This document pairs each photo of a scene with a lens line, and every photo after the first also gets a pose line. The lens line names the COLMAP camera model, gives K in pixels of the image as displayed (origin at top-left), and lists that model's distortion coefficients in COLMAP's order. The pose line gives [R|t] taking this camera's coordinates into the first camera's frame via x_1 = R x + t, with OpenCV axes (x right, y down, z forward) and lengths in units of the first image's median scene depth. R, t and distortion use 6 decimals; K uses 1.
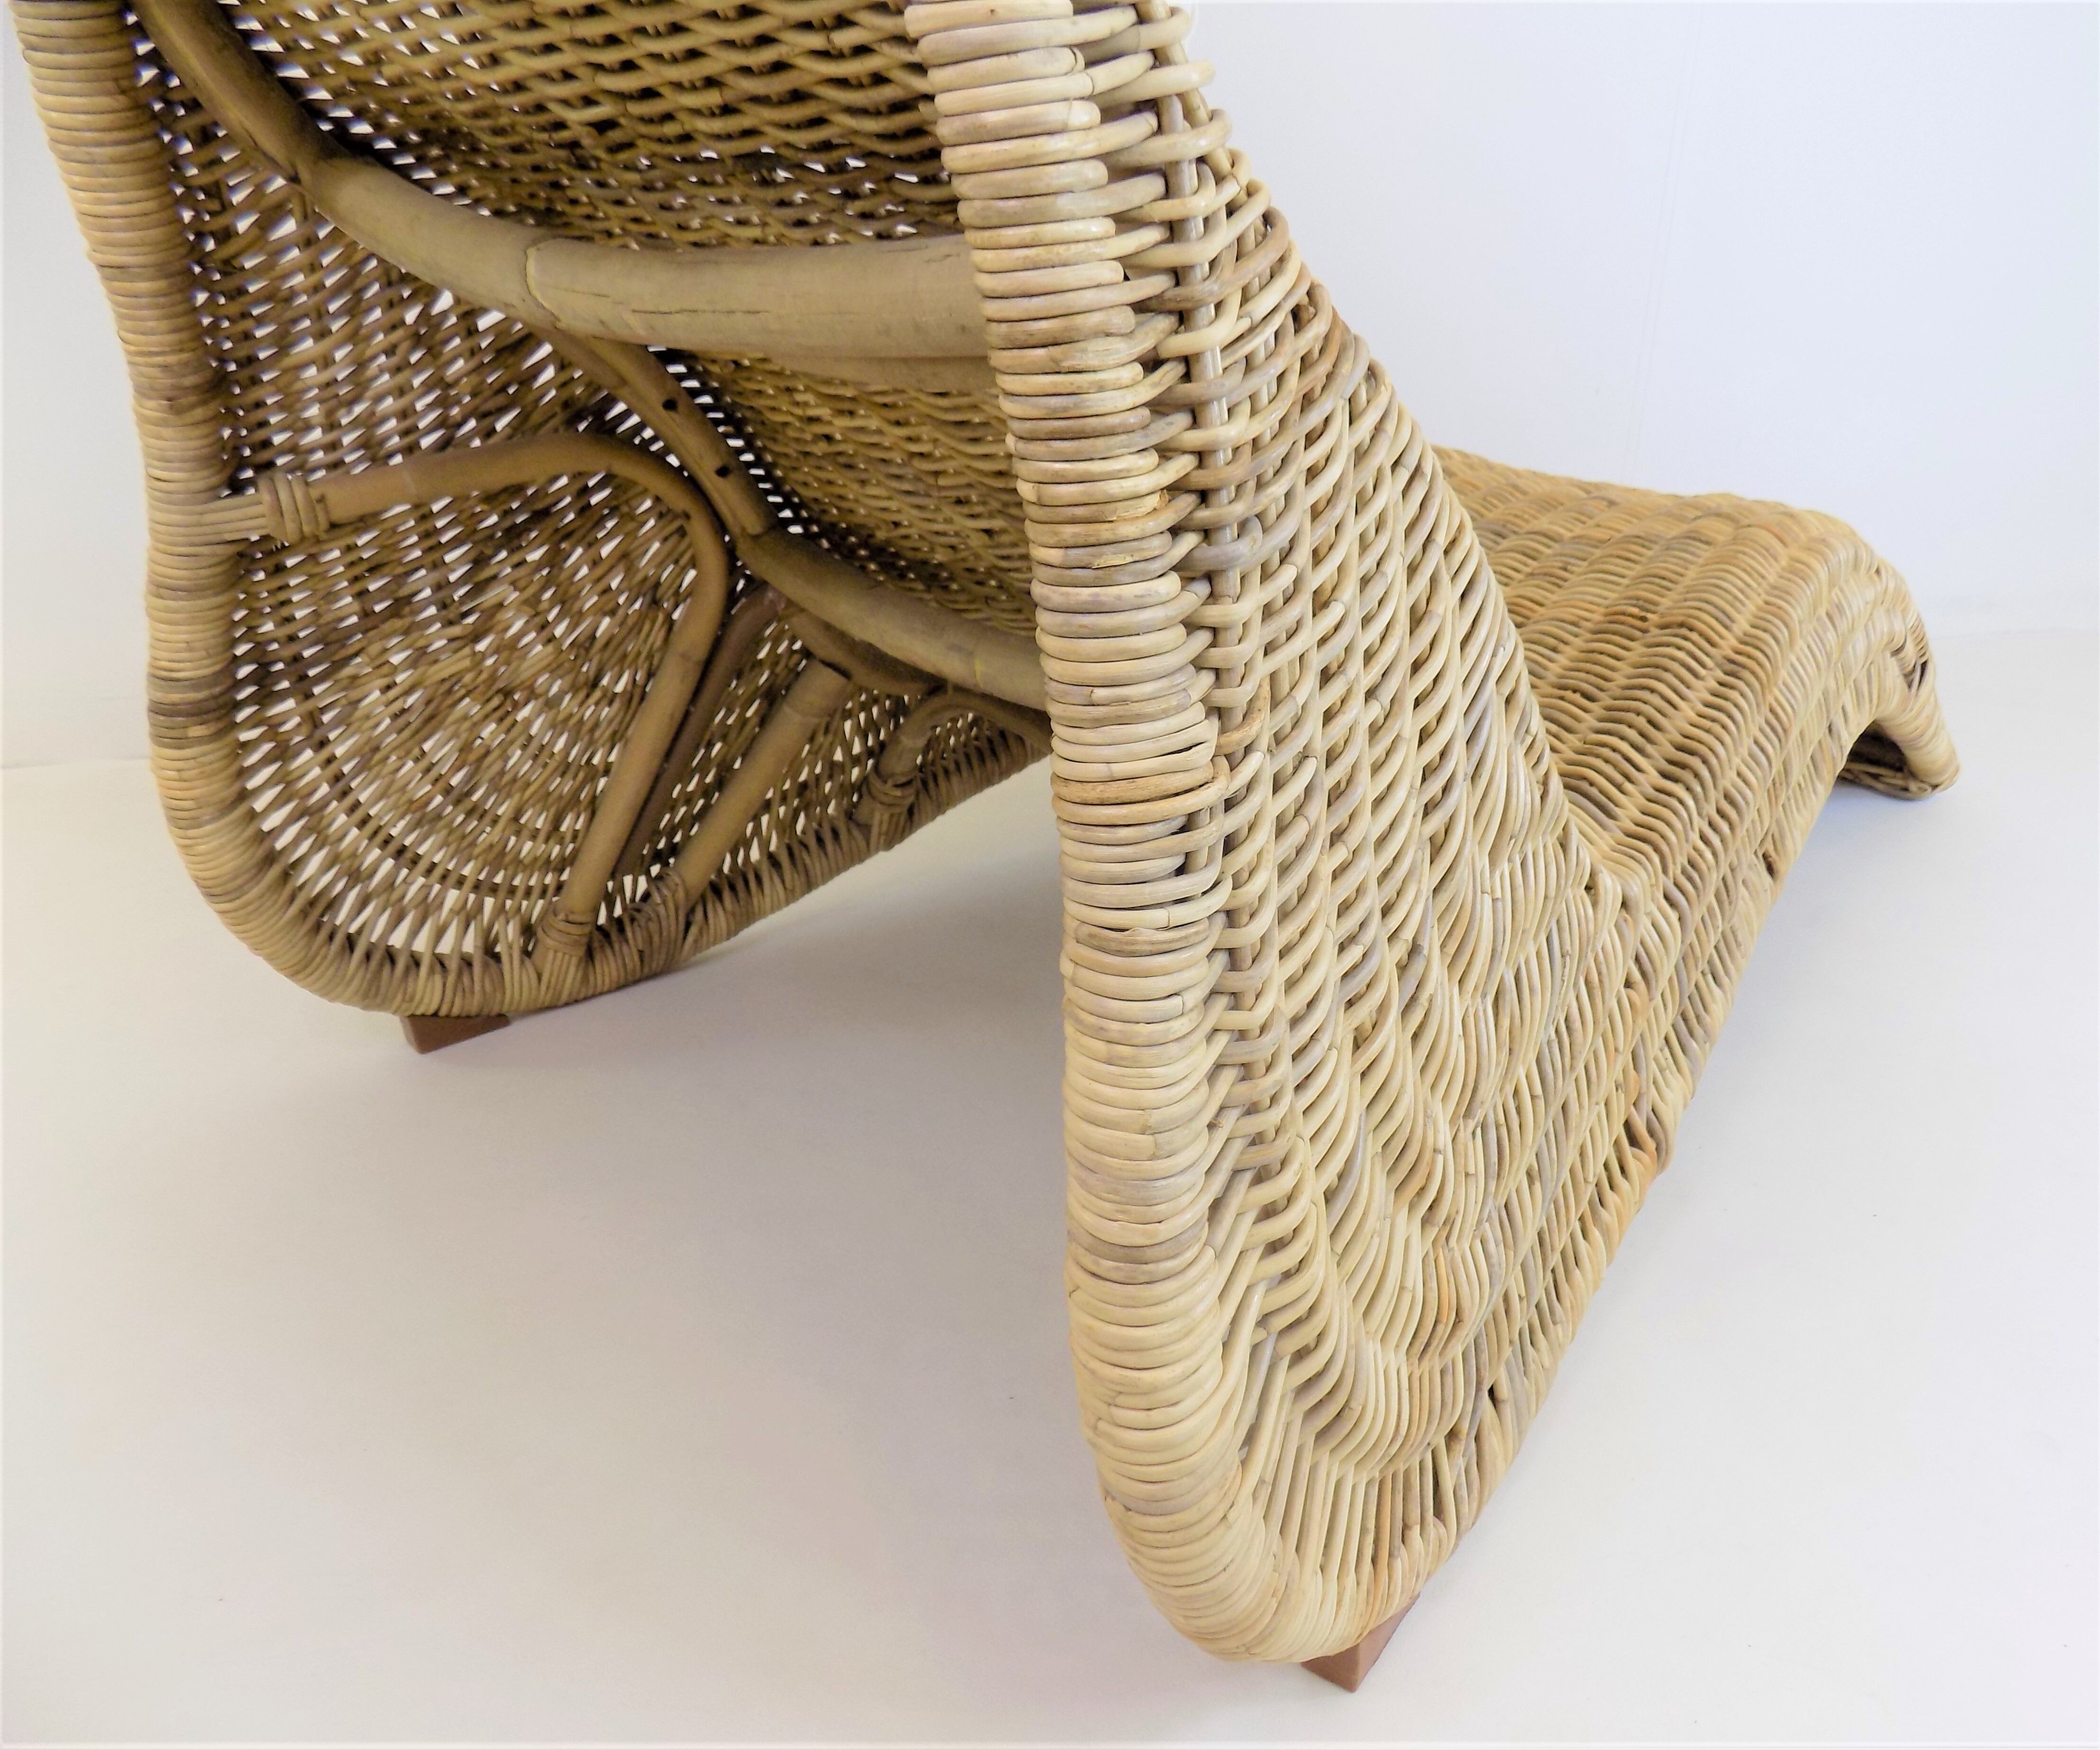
lens RADIAL K [[1660.2, 0, 1212.7], [0, 1660.2, 954.6], [0, 0, 1]] dist [-0.078332, 0.066516]
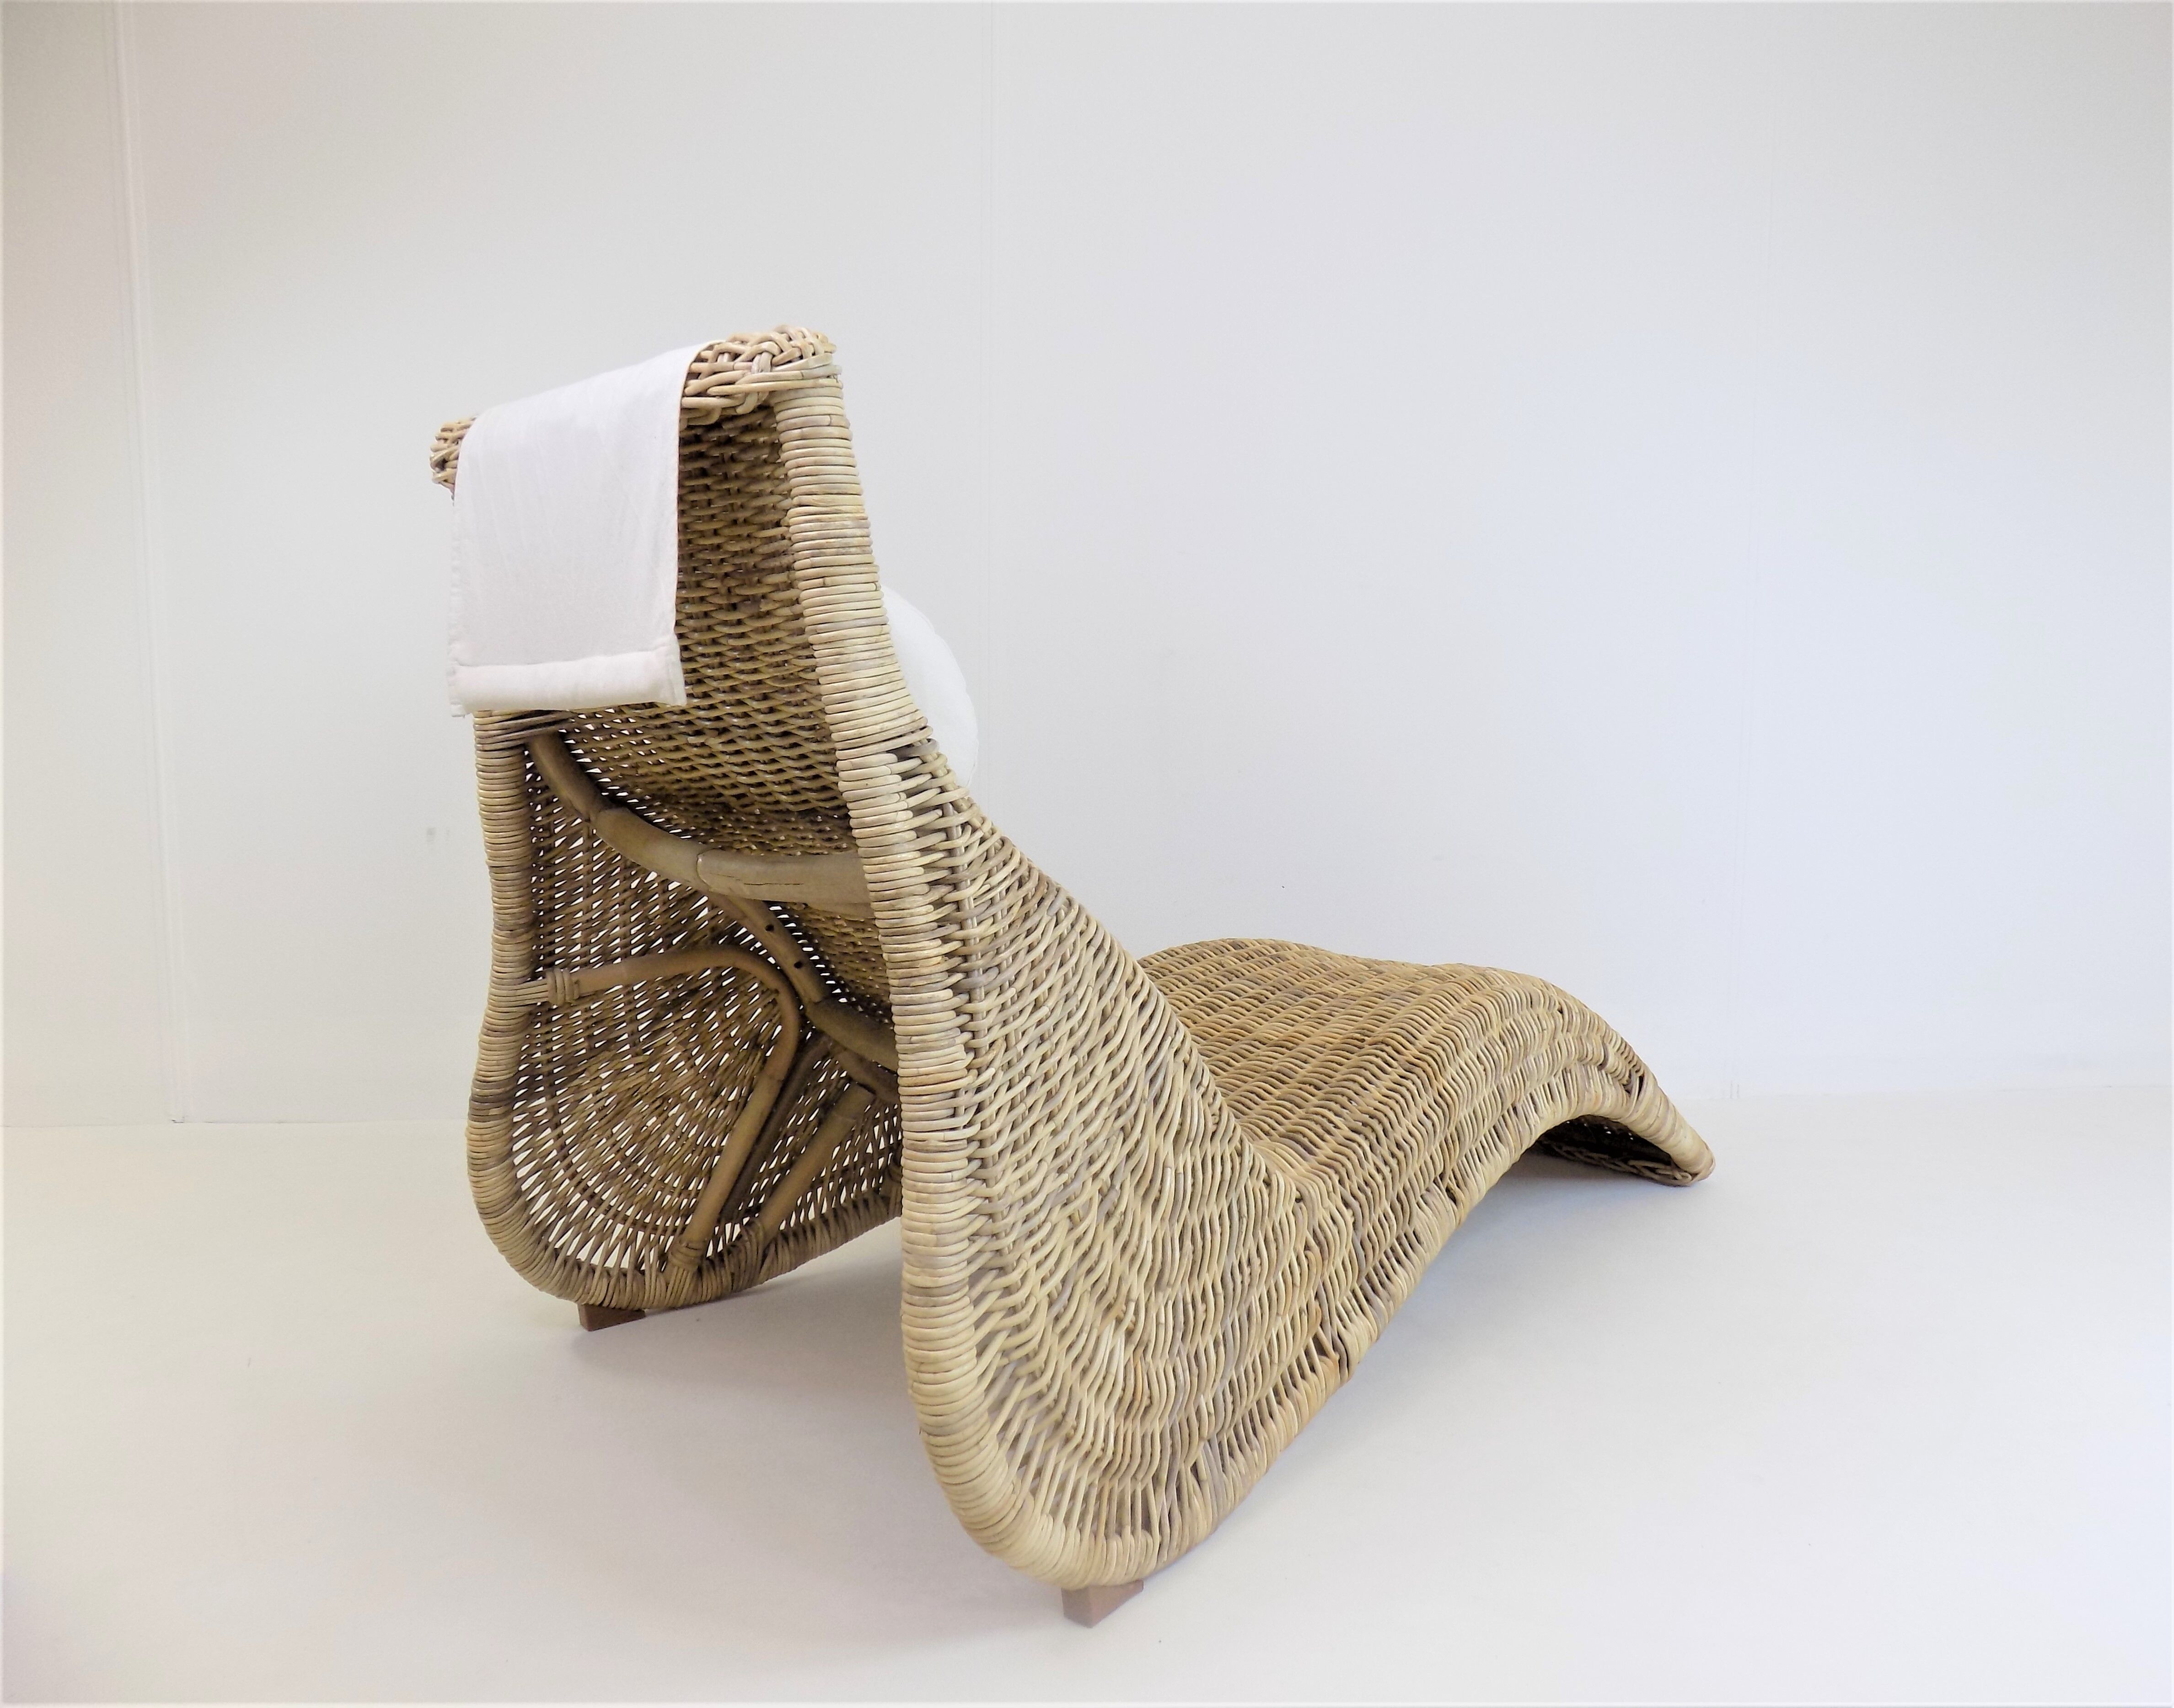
lens RADIAL K [[1560.1, 0, 1083.9], [0, 1560.1, 869.9], [0, 0, 1]] dist [-0.093076, -0.003284]
pose [[0.991237, -0.036570, -0.126934, 0.235121], [-0.010051, 0.937249, -0.348516, 0.198829], [0.131714, 0.346738, 0.928668, -0.570192]]
